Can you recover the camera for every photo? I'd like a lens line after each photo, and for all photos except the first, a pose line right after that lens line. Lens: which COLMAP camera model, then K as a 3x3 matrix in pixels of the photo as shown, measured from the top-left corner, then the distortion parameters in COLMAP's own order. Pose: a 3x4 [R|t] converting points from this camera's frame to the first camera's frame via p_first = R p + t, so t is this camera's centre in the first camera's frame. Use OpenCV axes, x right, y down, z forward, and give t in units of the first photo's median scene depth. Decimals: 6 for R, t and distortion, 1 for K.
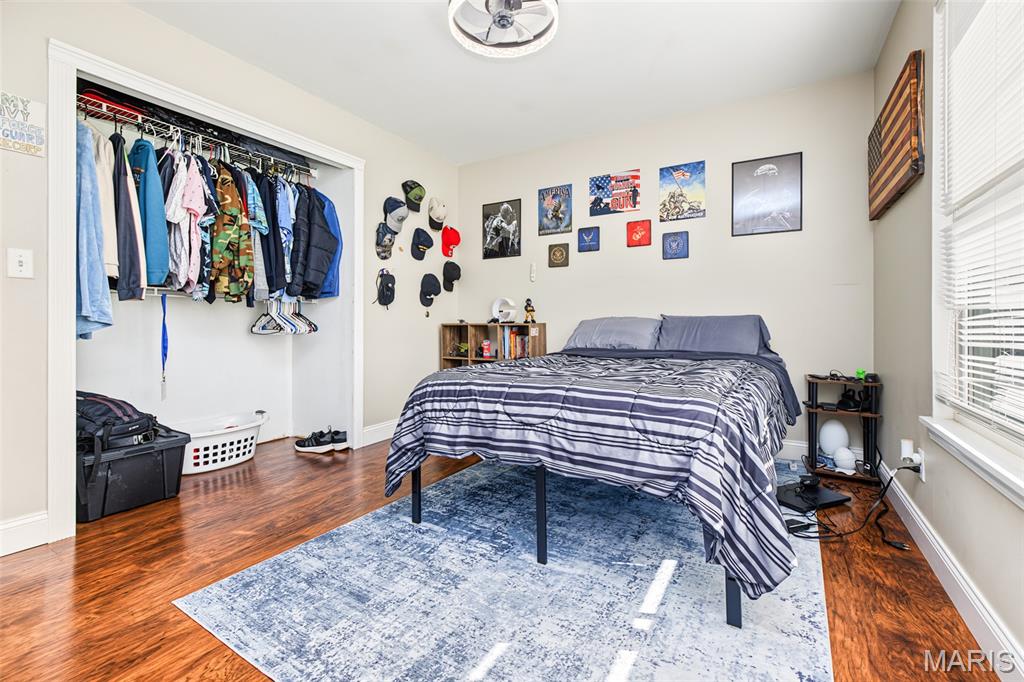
lens RADIAL K [[447.9, 0, 512.3], [0, 447.9, 326.2], [0, 0, 1]] dist [0.008598, -0.000245]
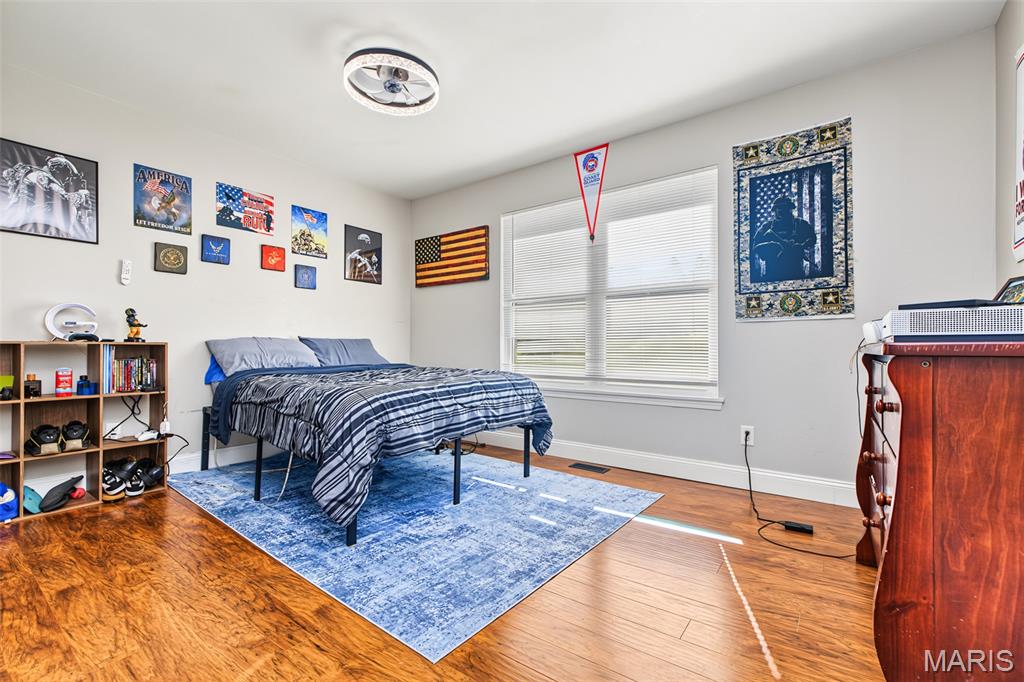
lens RADIAL K [[449.5, 0, 510.7], [0, 449.5, 347.0], [0, 0, 1]] dist [0.013399, 0.000171]
pose [[0.098947, 0.004746, 0.995081, -1.138667], [0.006849, 0.999962, -0.005451, 0.016900], [-0.995069, 0.007355, 0.098911, 0.550363]]
